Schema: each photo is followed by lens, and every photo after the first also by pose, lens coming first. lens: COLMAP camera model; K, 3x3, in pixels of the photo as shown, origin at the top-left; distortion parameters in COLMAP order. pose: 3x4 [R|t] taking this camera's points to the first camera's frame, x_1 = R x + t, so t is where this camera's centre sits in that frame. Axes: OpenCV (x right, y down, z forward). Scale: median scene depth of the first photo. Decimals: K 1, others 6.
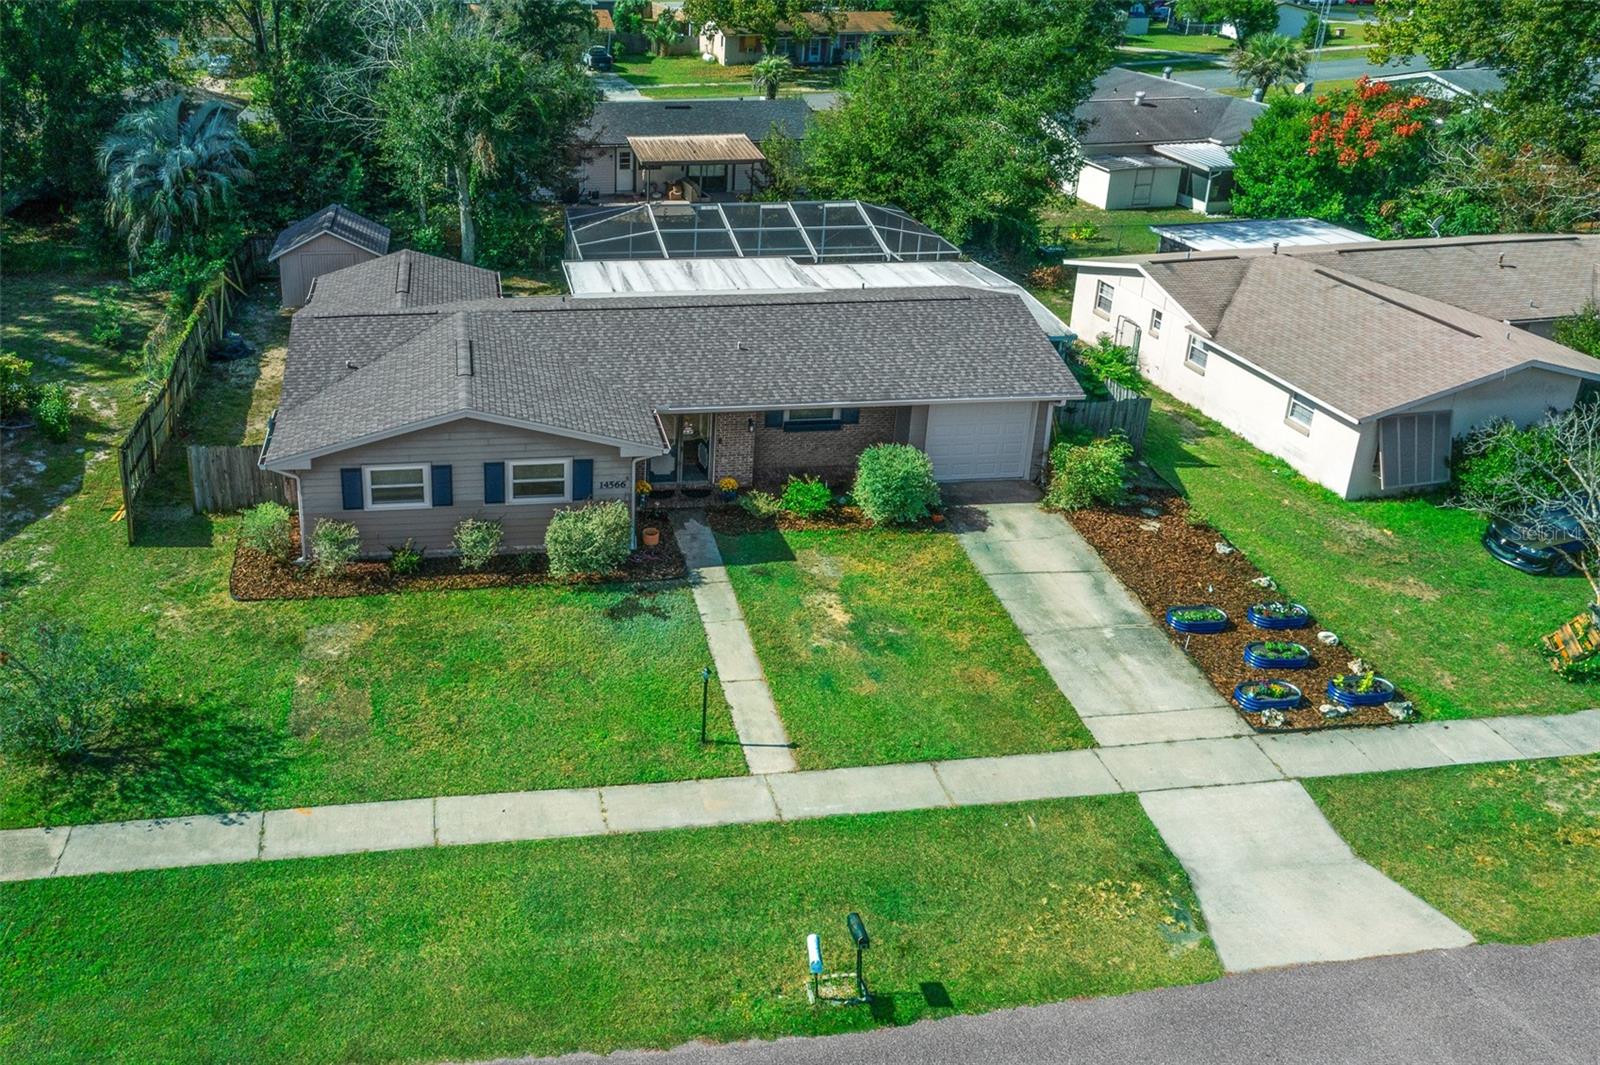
lens RADIAL K [[1415.1, 0, 800.0], [0, 1415.1, 532.5], [0, 0, 1]] dist [-0.006562, -0.006541]
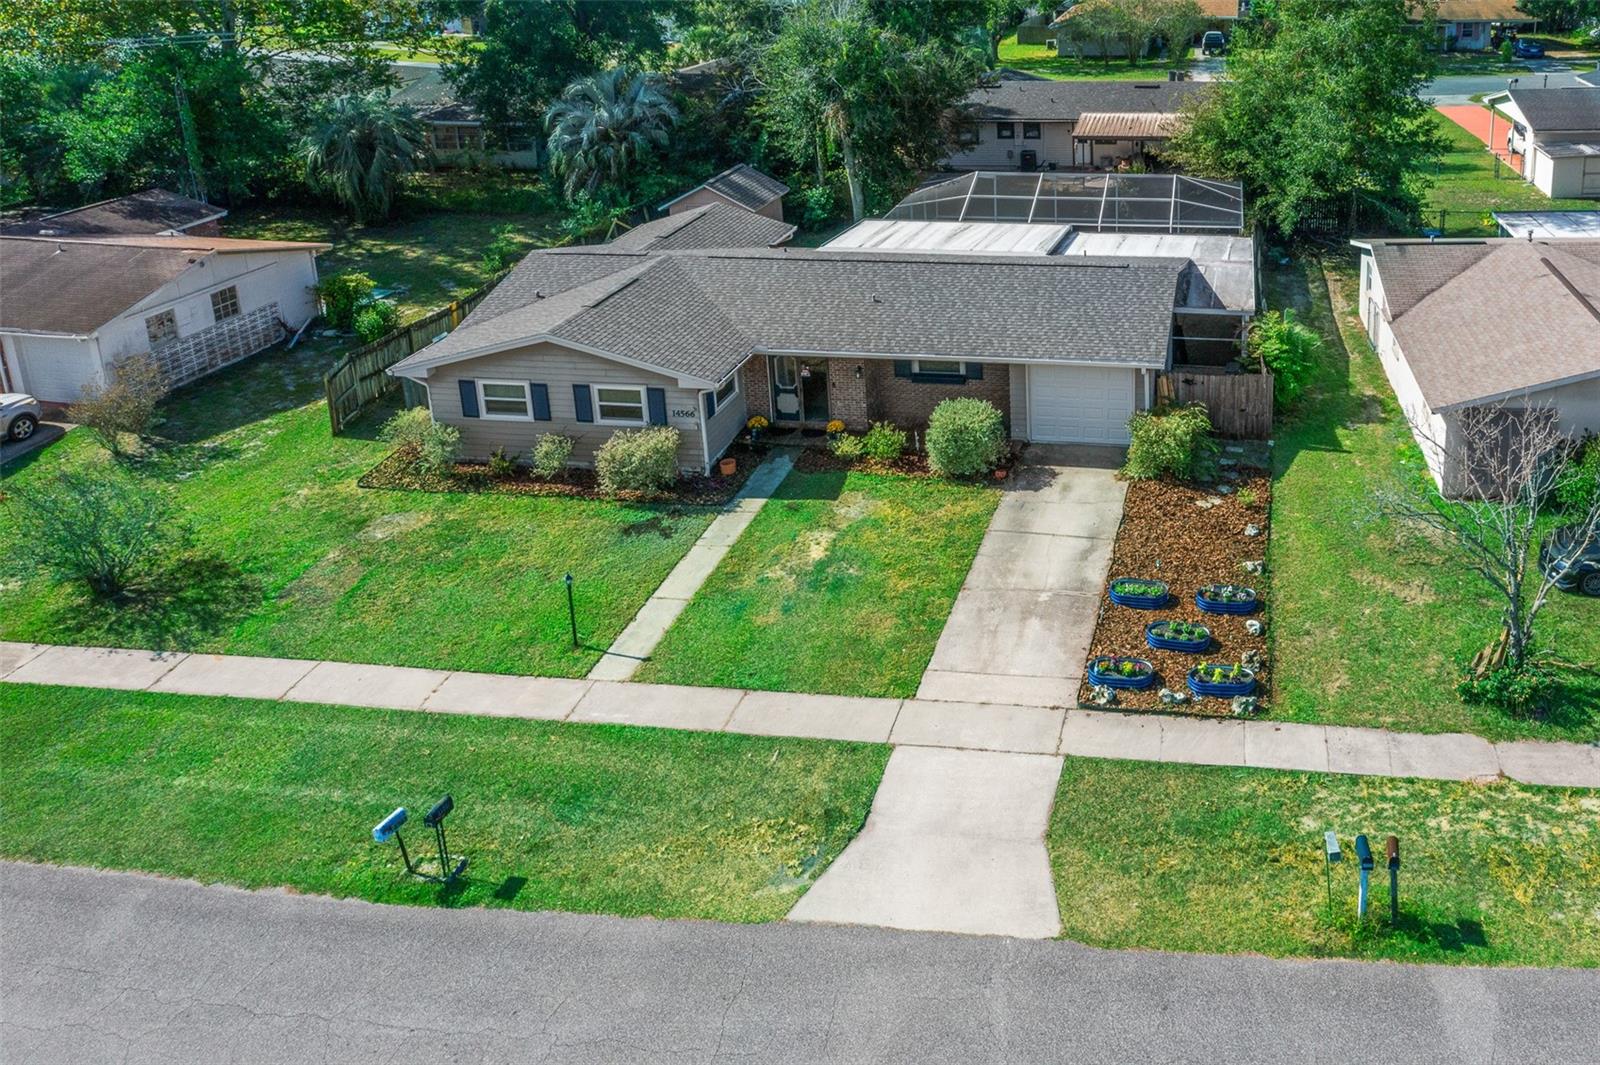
lens RADIAL K [[1385.4, 0, 886.3], [0, 1385.4, 334.6], [0, 0, 1]] dist [-0.001711, -0.004290]
pose [[0.959762, 0.064844, -0.273226, 0.339252], [-0.095699, 0.990258, -0.101149, -0.001536], [0.264005, 0.123226, 0.956617, 0.022191]]
